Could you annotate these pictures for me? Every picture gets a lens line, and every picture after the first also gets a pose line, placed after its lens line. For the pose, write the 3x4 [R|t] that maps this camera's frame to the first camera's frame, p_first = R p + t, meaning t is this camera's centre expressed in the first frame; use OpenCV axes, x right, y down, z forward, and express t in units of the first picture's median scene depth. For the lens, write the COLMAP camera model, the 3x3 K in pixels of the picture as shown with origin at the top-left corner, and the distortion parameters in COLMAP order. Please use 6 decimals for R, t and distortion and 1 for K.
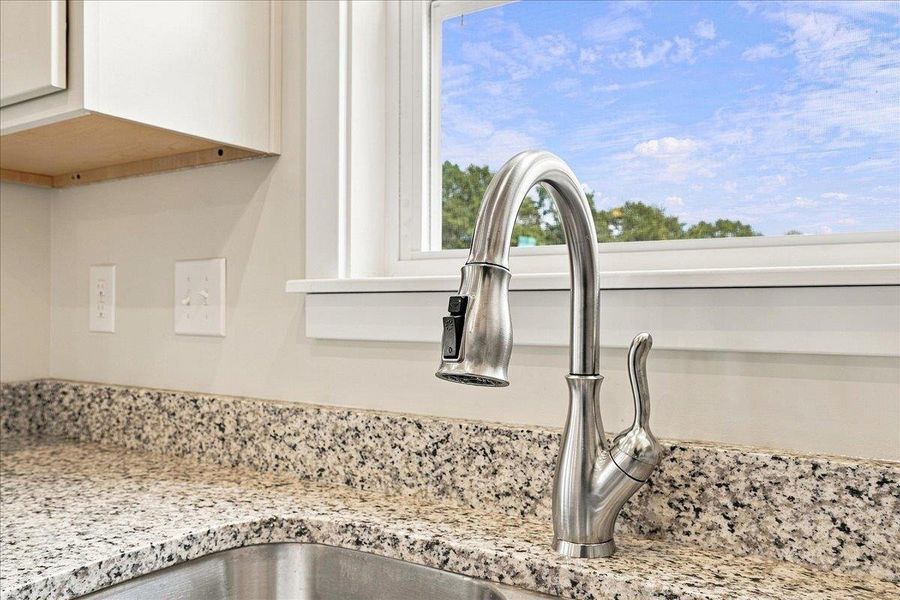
lens RADIAL K [[734.8, 0, 450.0], [0, 734.8, 300.0], [0, 0, 1]] dist [0.002491, 0.001348]
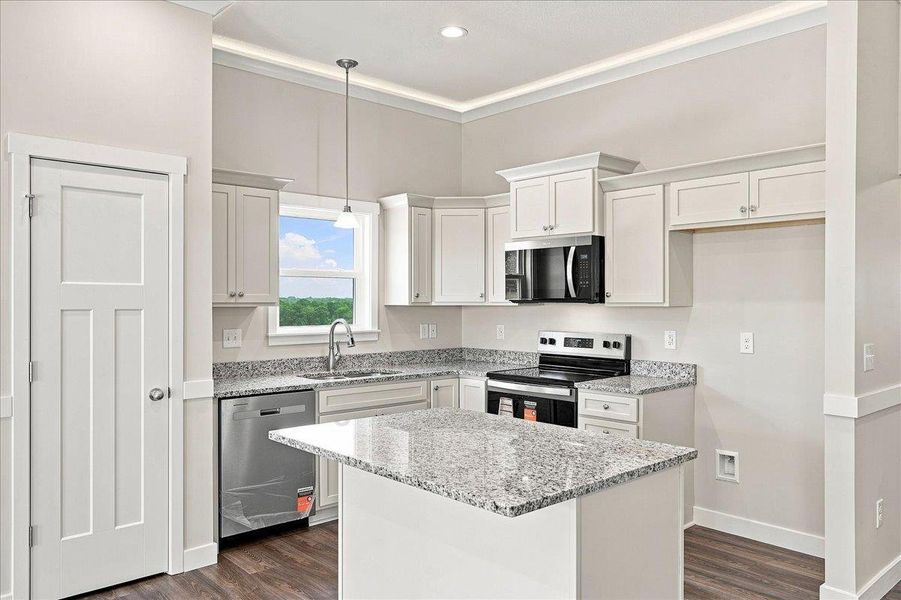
lens RADIAL K [[675.2, 0, 451.3], [0, 675.2, 303.4], [0, 0, 1]] dist [-0.029892, 0.007384]
pose [[0.252490, -0.007042, 0.967574, -4.447425], [-0.009595, 0.999906, 0.009781, -0.298443], [-0.967552, -0.011754, 0.252399, -1.345626]]
